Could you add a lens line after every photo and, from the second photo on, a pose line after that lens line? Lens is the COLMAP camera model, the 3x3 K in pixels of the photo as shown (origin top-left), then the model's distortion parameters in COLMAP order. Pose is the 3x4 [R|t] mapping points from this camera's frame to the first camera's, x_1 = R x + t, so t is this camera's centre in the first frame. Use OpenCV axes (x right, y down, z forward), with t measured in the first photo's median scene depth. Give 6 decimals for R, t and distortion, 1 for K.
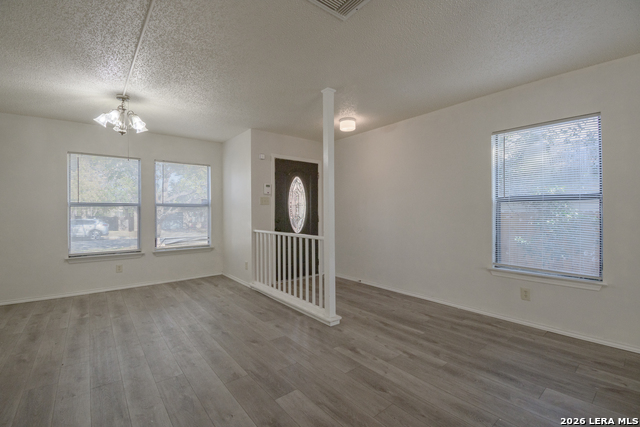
lens RADIAL K [[288.1, 0, 320.1], [0, 288.1, 213.3], [0, 0, 1]] dist [-0.002460, 0.001786]
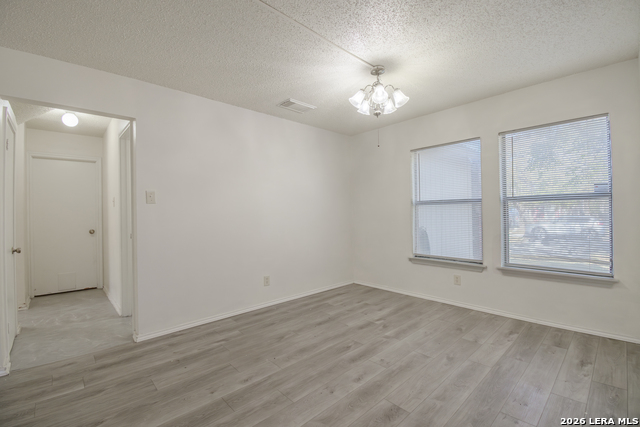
lens RADIAL K [[288.1, 0, 319.9], [0, 288.1, 210.1], [0, 0, 1]] dist [-0.002460, 0.001786]
pose [[0.070502, -0.005349, -0.997497, 0.087746], [0.007733, 0.999959, -0.004816, -0.002396], [0.997482, -0.007374, 0.070540, 0.614573]]
